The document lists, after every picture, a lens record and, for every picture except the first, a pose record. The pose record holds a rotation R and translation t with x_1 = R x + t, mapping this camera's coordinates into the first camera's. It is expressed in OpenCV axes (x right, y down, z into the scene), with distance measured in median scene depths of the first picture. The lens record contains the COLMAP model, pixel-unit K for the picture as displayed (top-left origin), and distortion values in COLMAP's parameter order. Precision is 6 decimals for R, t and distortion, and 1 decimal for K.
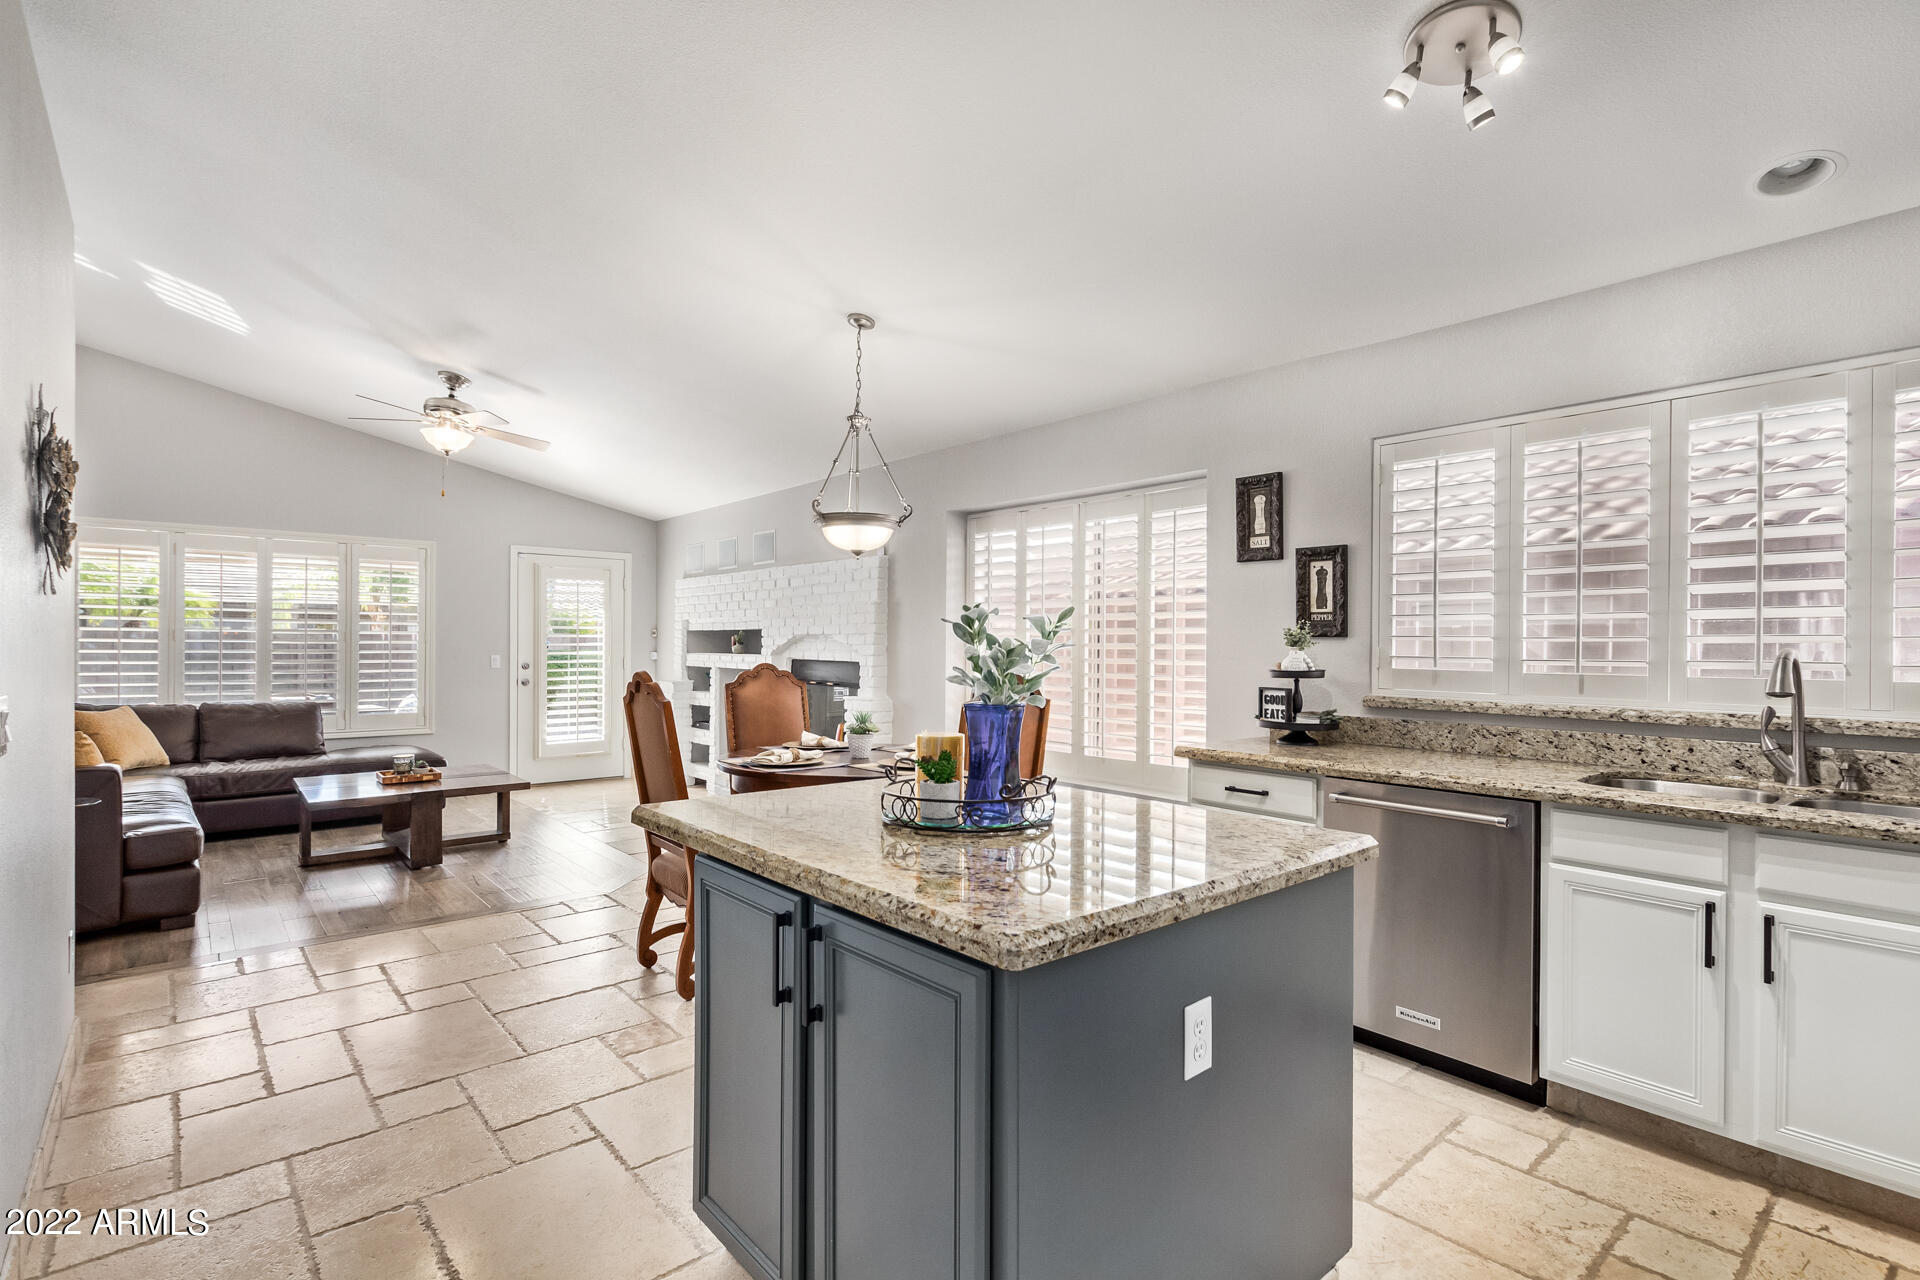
lens RADIAL K [[891.4, 0, 965.1], [0, 891.4, 644.5], [0, 0, 1]] dist [0.008438, -0.004597]
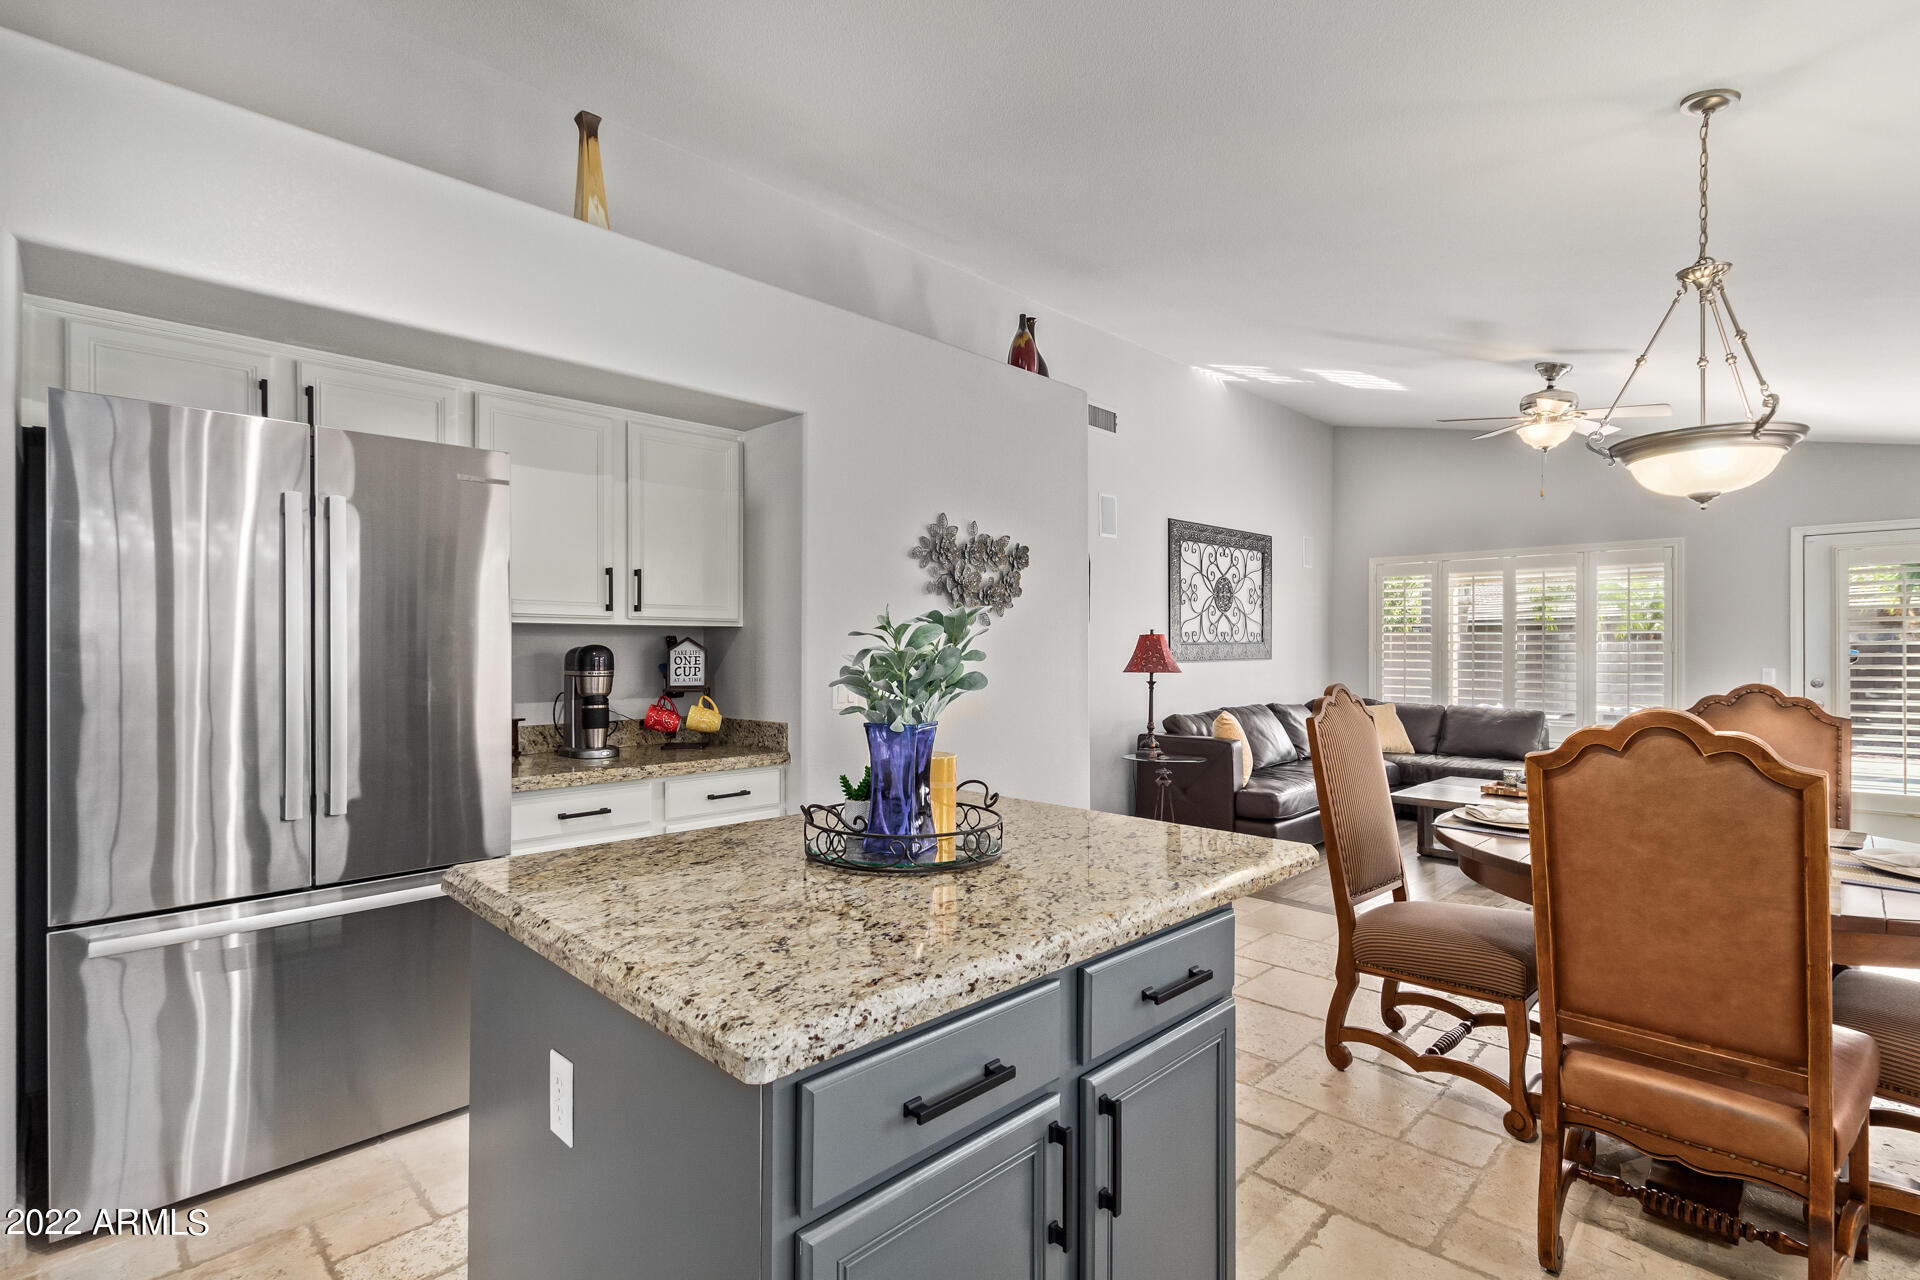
lens RADIAL K [[891.4, 0, 980.5], [0, 891.4, 648.1], [0, 0, 1]] dist [0.008438, -0.004597]
pose [[0.079724, -0.007072, -0.996792, 0.437455], [-0.000584, 0.999974, -0.007141, -0.000762], [0.996817, 0.001152, 0.079718, 0.496925]]
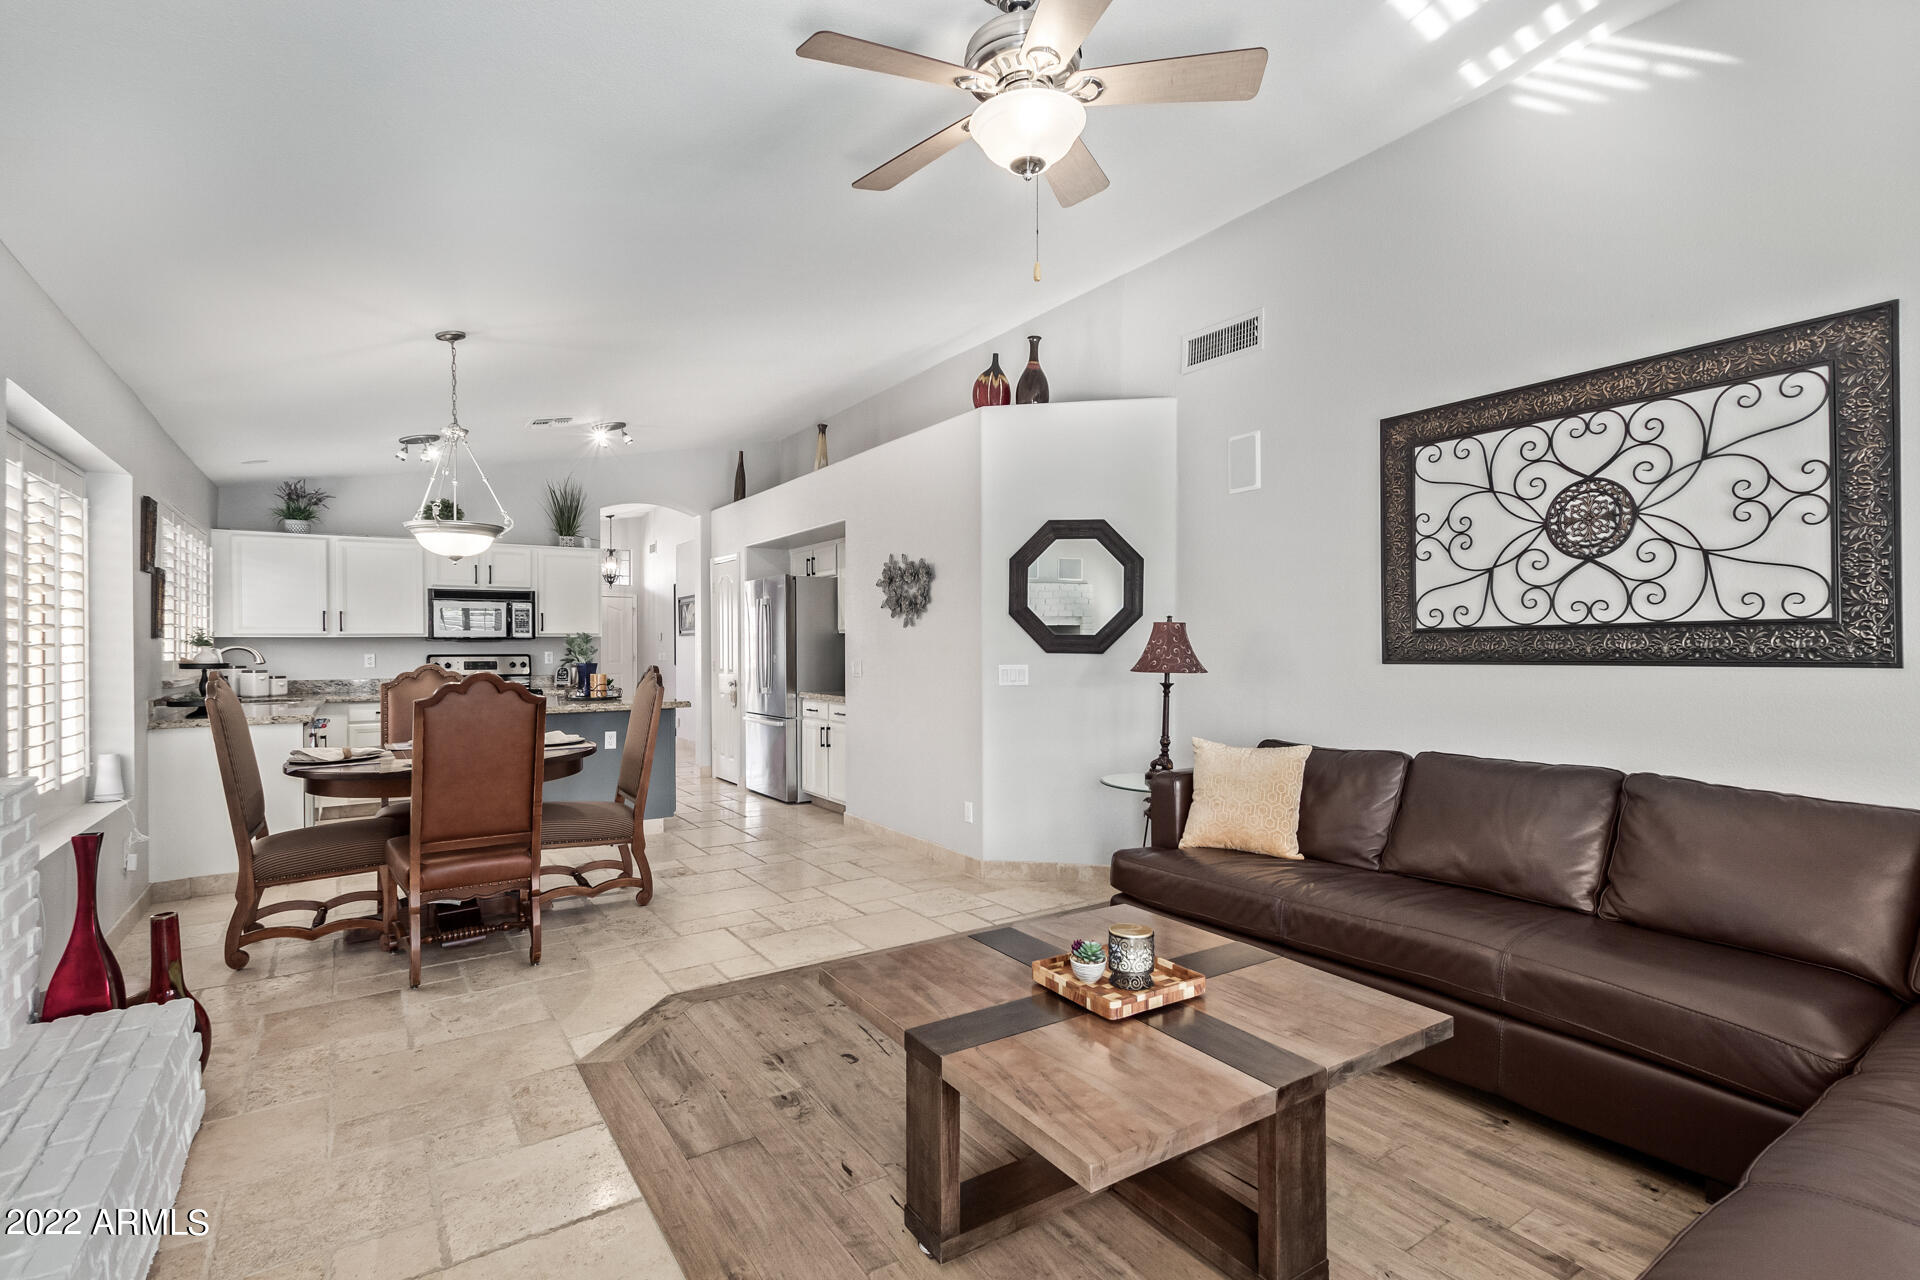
lens RADIAL K [[891.4, 0, 978.2], [0, 891.4, 647.5], [0, 0, 1]] dist [0.008438, -0.004597]
pose [[-0.993585, -0.005563, 0.112949, -0.875712], [-0.005362, 0.999983, 0.002082, -0.003096], [-0.112959, 0.001463, -0.993599, 2.030355]]
